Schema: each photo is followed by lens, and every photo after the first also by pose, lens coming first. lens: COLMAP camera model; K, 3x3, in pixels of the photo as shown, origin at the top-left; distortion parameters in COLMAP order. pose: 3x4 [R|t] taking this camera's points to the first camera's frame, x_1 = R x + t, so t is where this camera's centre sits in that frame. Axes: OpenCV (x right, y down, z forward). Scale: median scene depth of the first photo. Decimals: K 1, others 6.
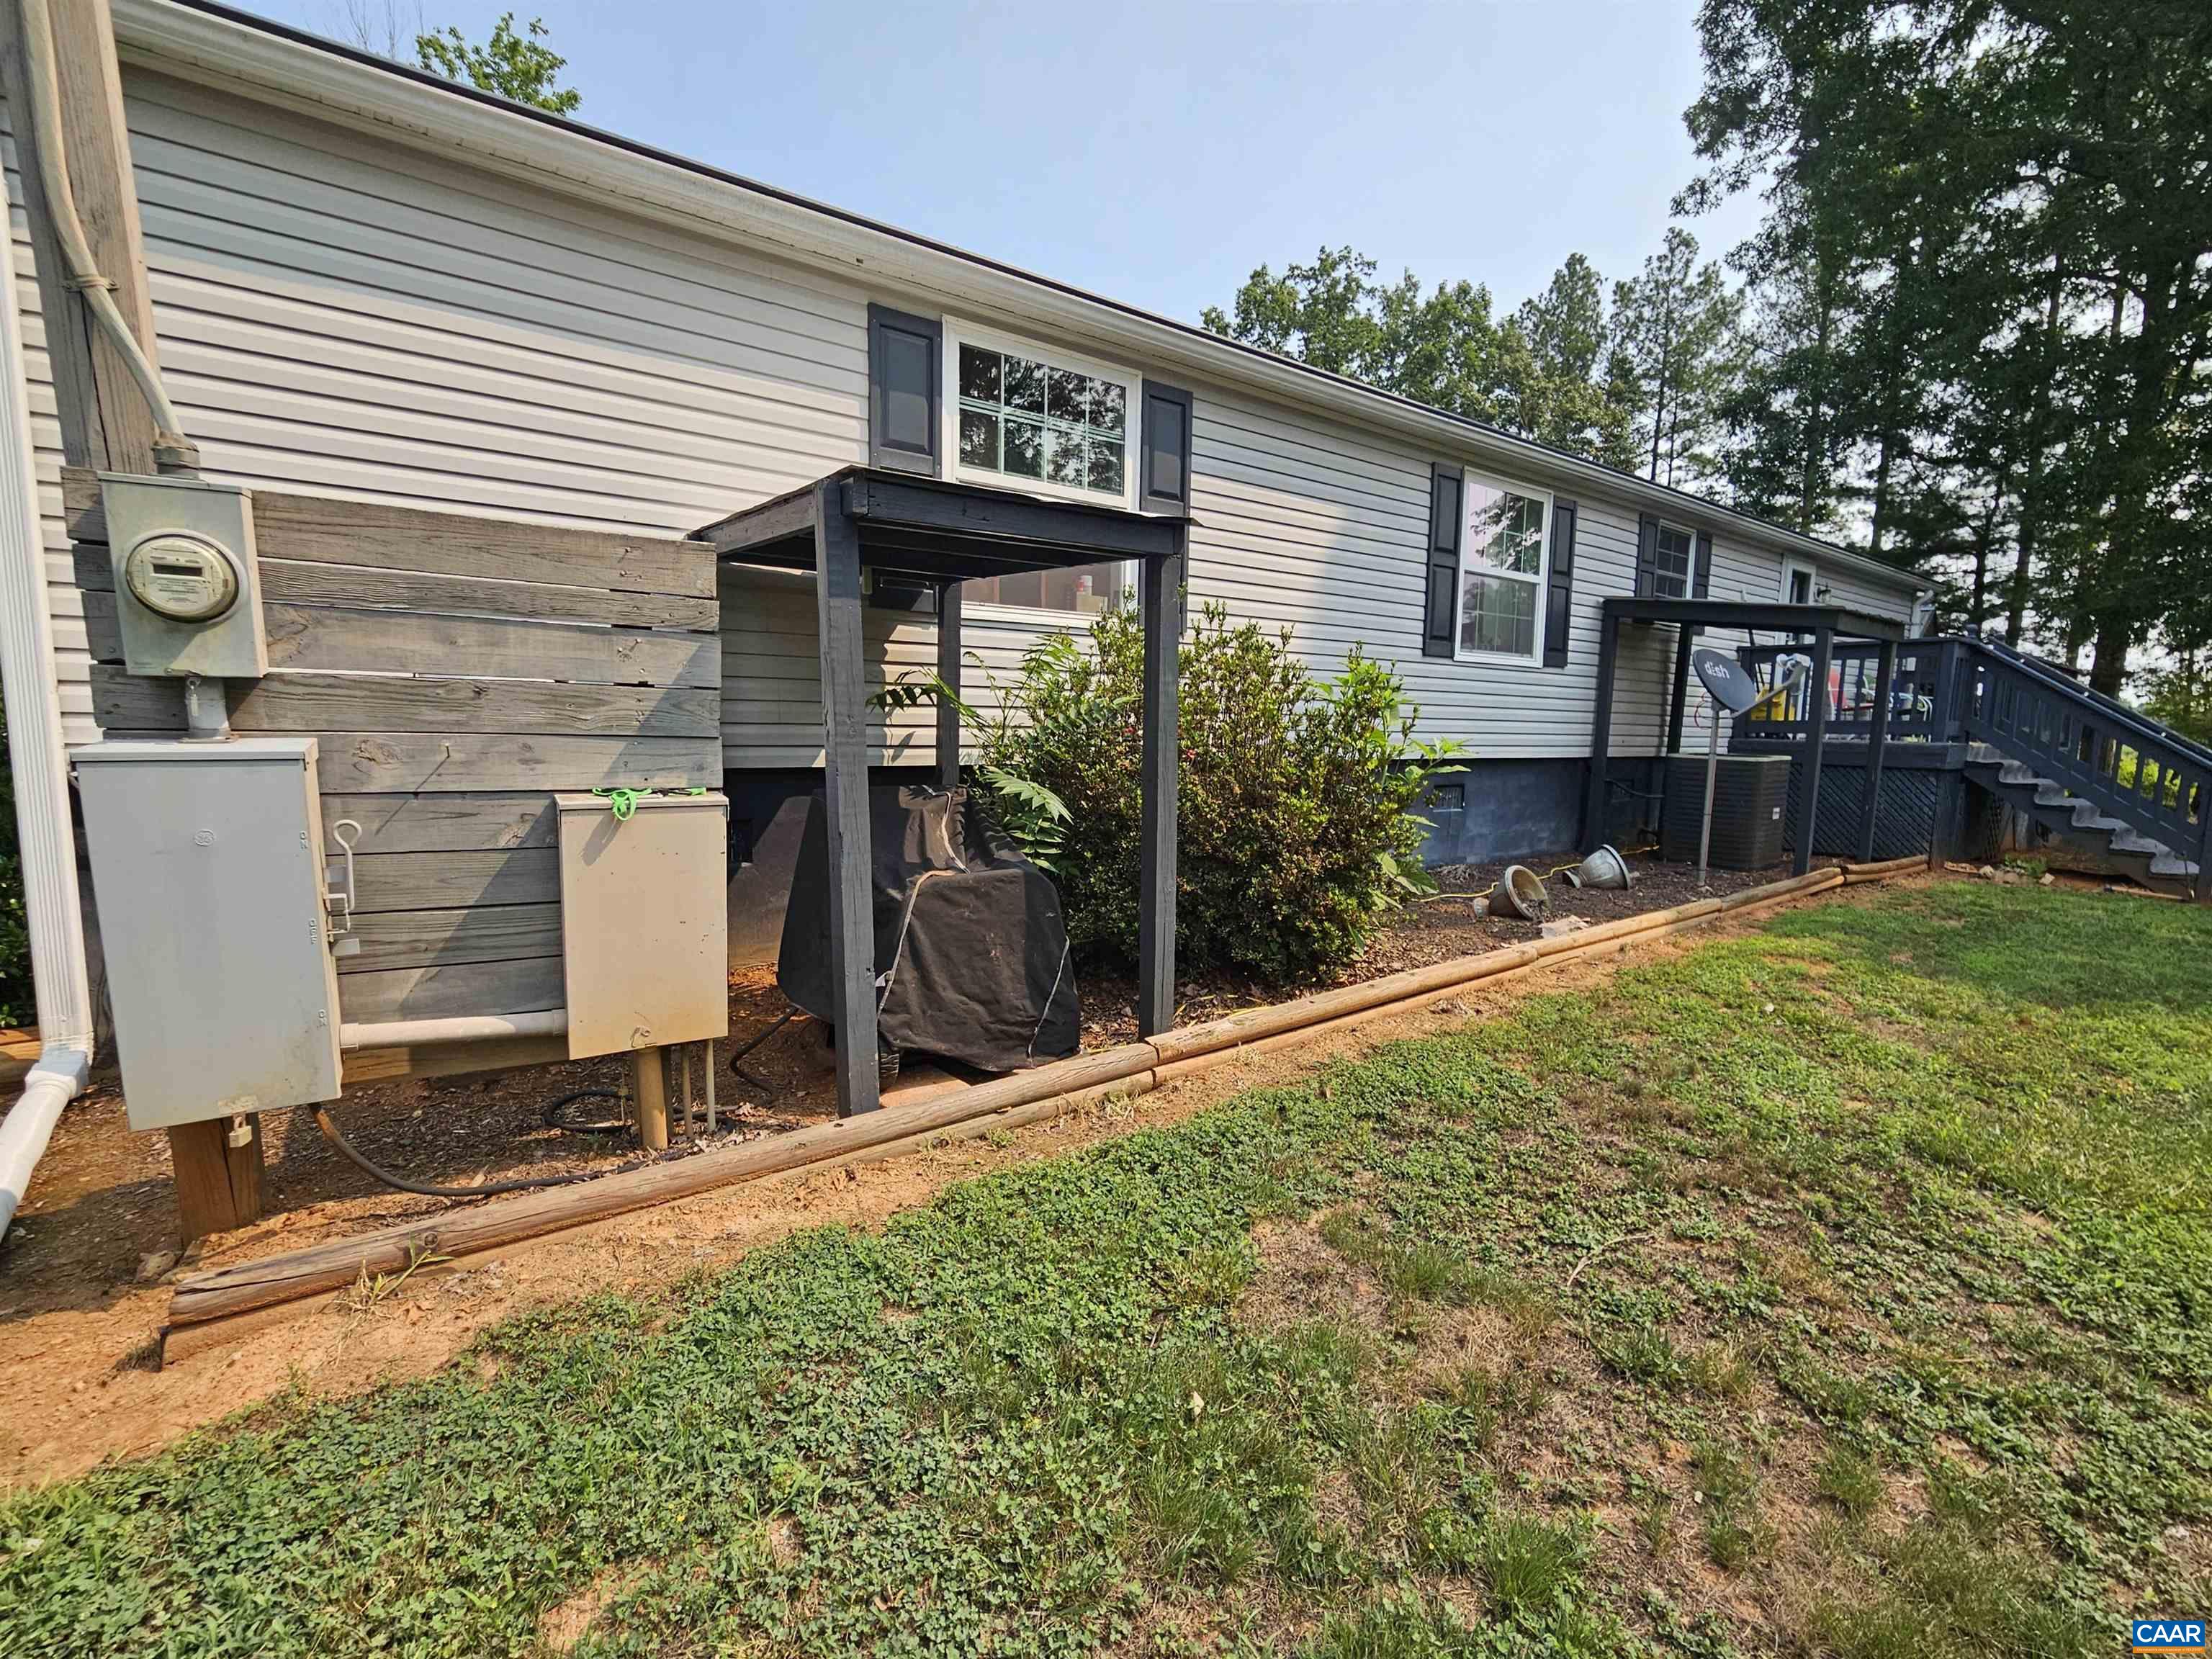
lens RADIAL K [[932.5, 0, 1111.5], [0, 932.5, 832.3], [0, 0, 1]] dist [-0.003158, 0.000187]
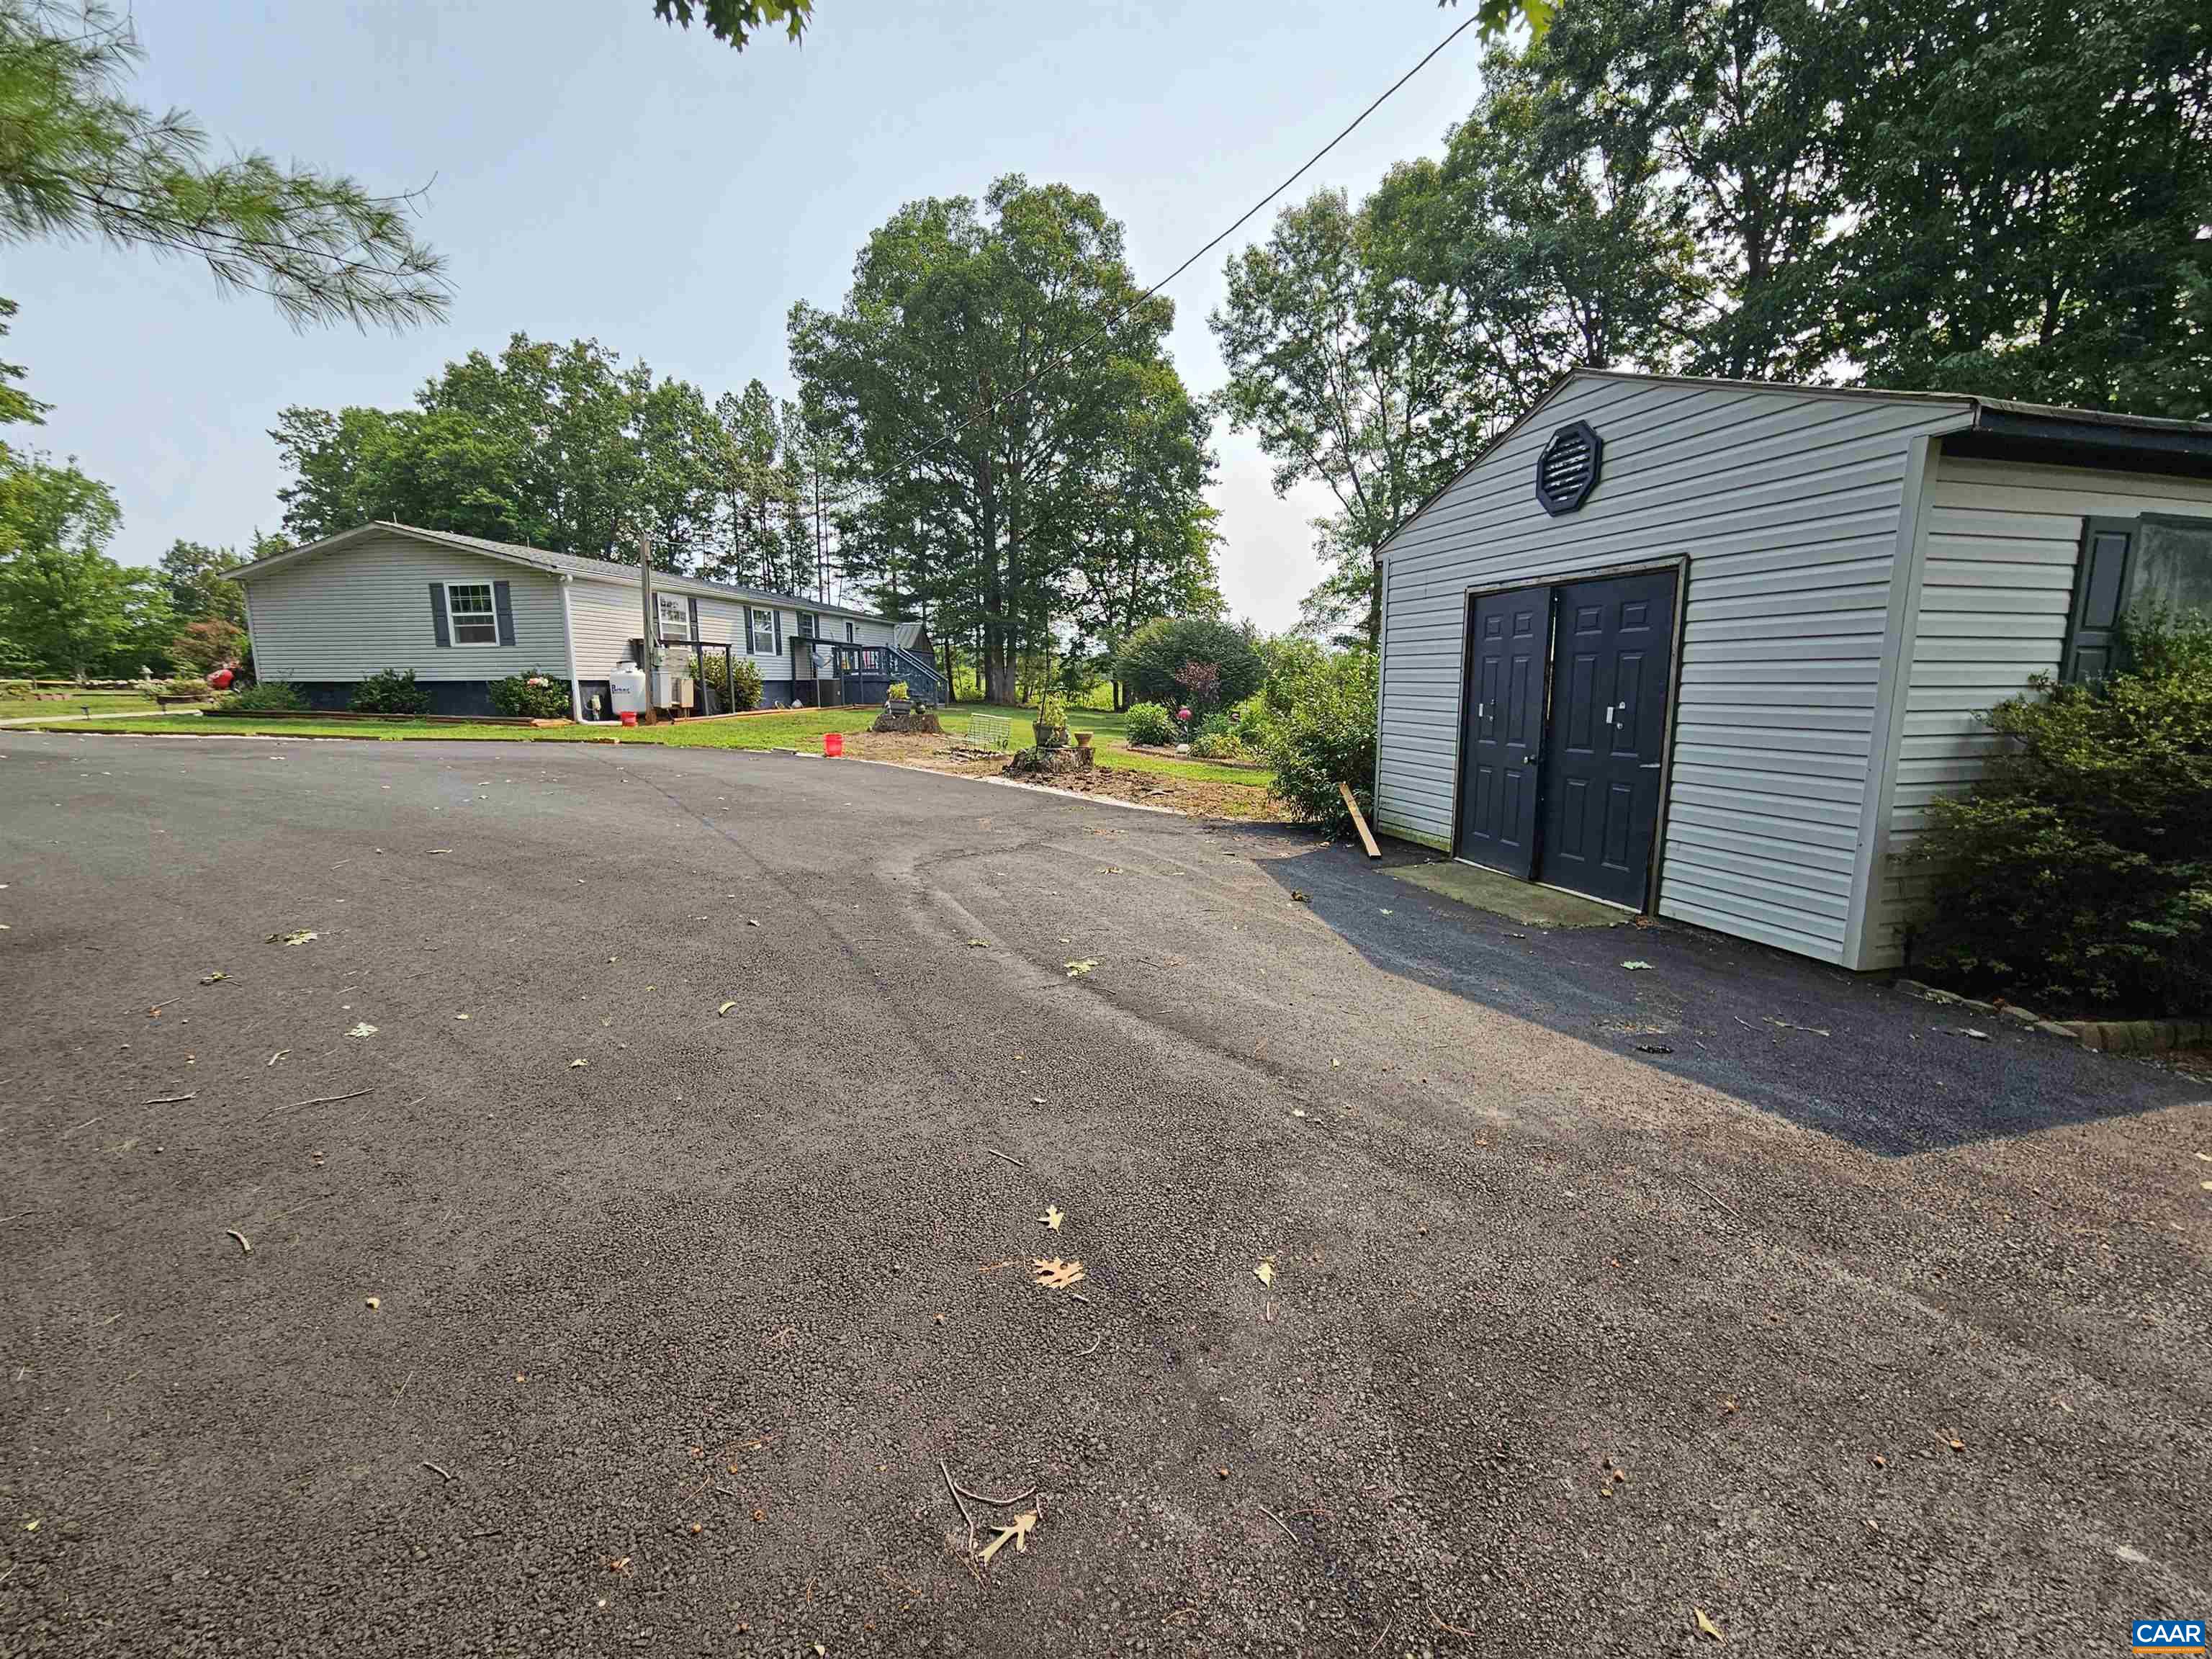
lens RADIAL K [[932.5, 0, 1111.5], [0, 932.5, 832.3], [0, 0, 1]] dist [-0.003158, 0.000187]
pose [[0.713560, -0.135297, 0.687406, -1.327617], [0.106427, 0.990722, 0.084520, 0.373724], [-0.692463, 0.012848, 0.721339, -2.794460]]
